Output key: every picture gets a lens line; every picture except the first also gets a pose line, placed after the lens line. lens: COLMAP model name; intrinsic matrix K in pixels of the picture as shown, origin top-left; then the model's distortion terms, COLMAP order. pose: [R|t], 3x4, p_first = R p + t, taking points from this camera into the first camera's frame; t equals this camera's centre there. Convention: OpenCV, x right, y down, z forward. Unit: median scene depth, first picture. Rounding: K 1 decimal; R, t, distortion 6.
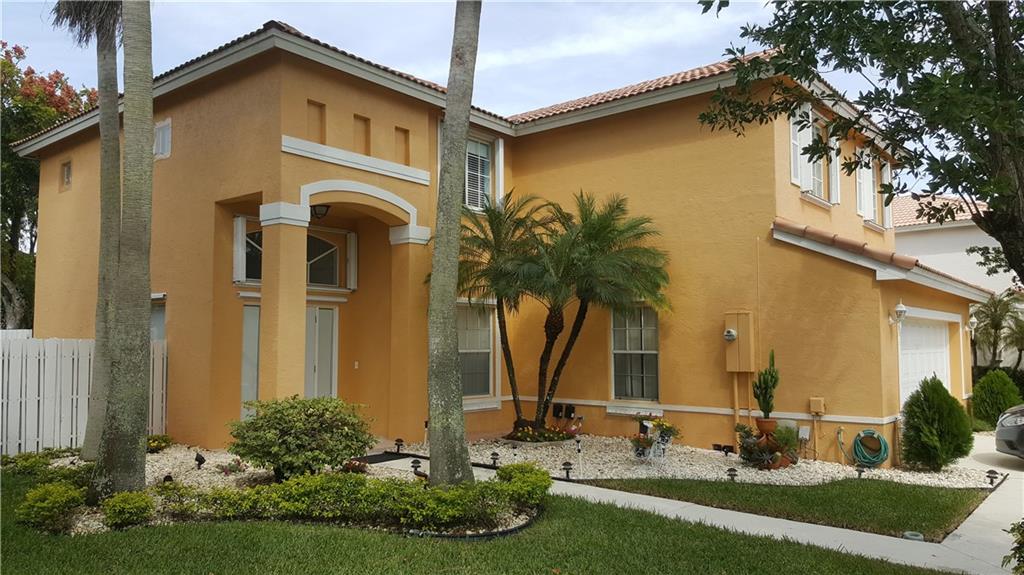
lens RADIAL K [[758.2, 0, 507.7], [0, 758.2, 292.1], [0, 0, 1]] dist [0.152344, -0.268321]
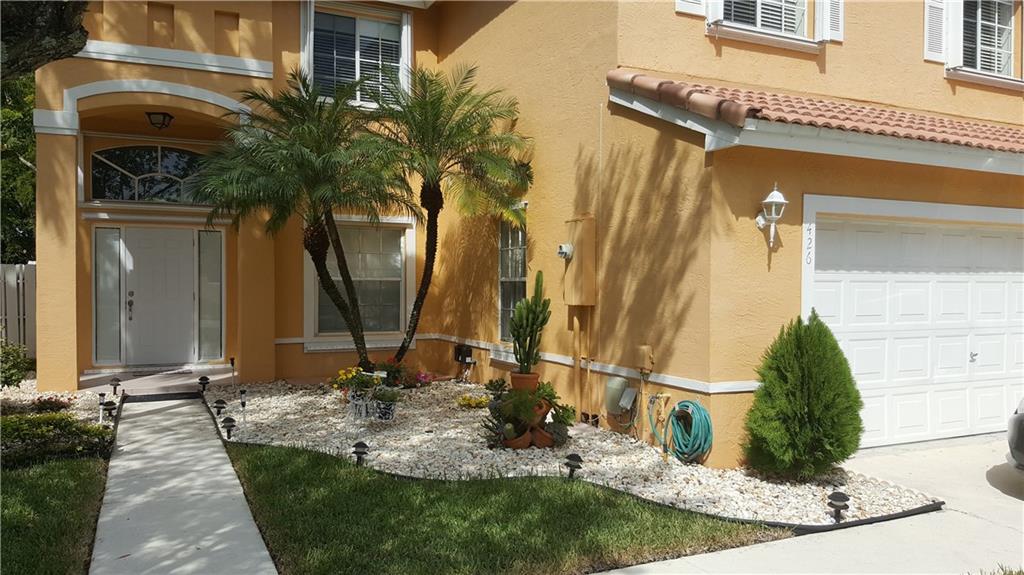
lens RADIAL K [[758.2, 0, 507.7], [0, 758.2, 292.1], [0, 0, 1]] dist [0.152344, -0.268321]
pose [[0.902458, 0.010995, -0.430638, 0.539026], [0.022014, 0.997191, 0.071594, 0.041822], [0.430216, -0.074091, 0.899680, 0.365083]]
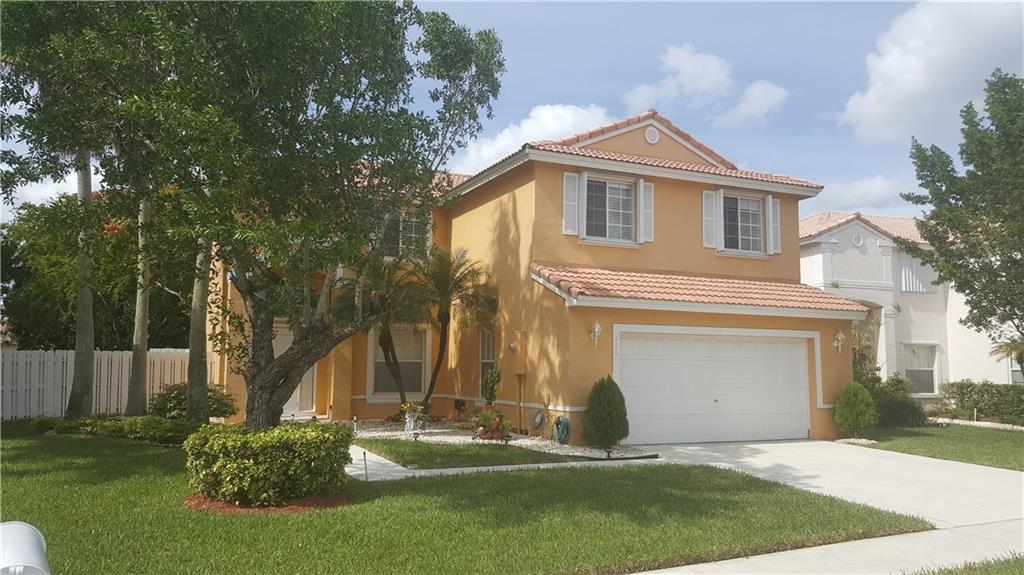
lens RADIAL K [[758.2, 0, 507.7], [0, 758.2, 292.1], [0, 0, 1]] dist [0.152344, -0.268321]
pose [[0.905363, -0.032995, -0.423355, 0.872485], [0.019149, 0.999135, -0.036919, 0.006412], [0.424206, 0.025318, 0.905212, -0.250005]]
